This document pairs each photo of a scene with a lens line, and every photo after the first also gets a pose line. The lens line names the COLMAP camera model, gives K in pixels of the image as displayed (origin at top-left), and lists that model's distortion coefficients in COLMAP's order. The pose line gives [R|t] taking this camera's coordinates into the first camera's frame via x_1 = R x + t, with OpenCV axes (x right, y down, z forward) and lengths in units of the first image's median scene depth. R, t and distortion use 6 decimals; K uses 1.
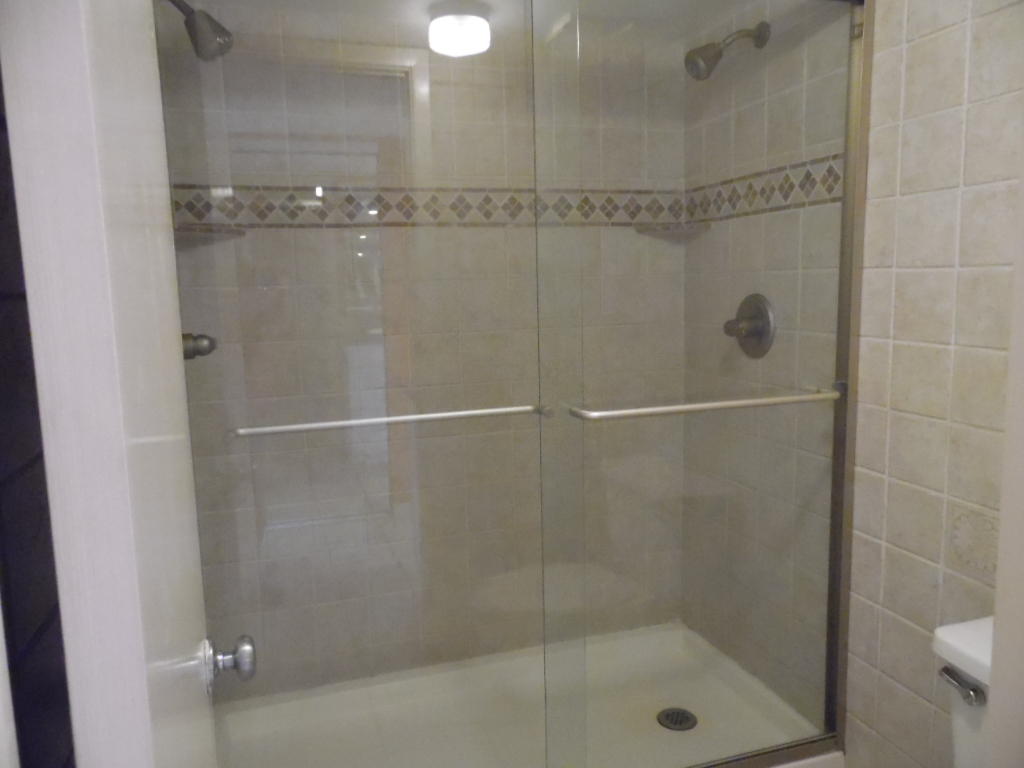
lens RADIAL K [[768.6, 0, 514.6], [0, 768.6, 384.2], [0, 0, 1]] dist [-0.025783, 0.059512]
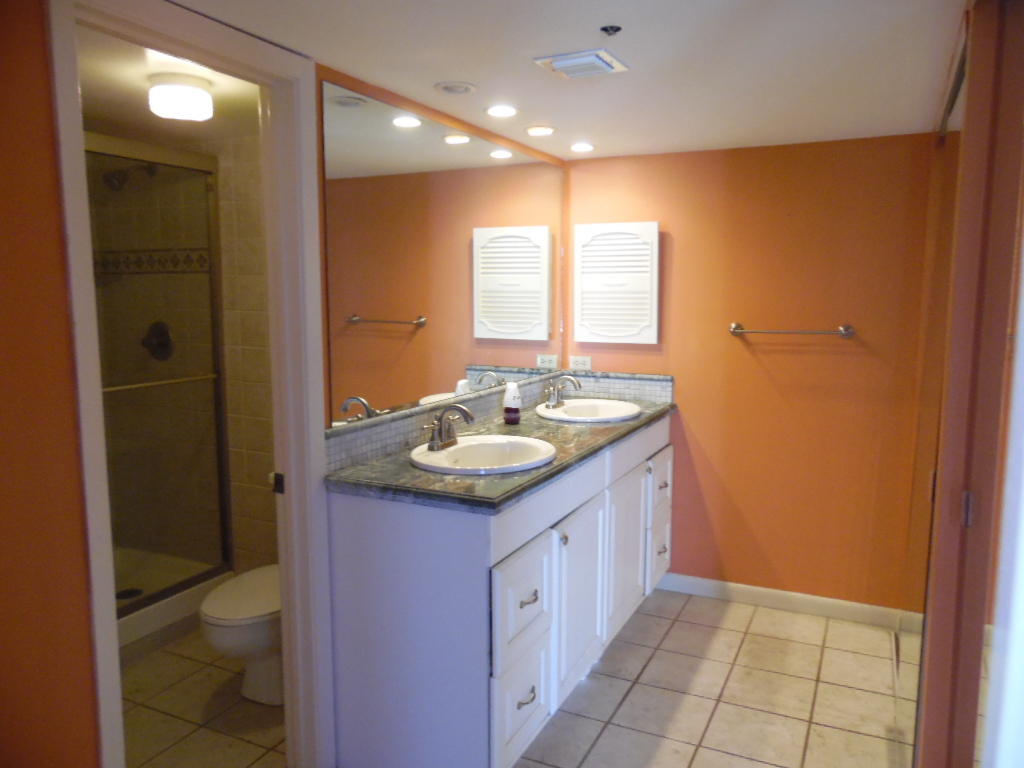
lens RADIAL K [[768.6, 0, 514.6], [0, 768.6, 384.2], [0, 0, 1]] dist [-0.025783, 0.059512]
pose [[0.695859, -0.061635, 0.715529, -0.392486], [0.080612, 0.996718, 0.007461, 0.075390], [-0.713640, 0.052489, 0.698543, -0.792872]]
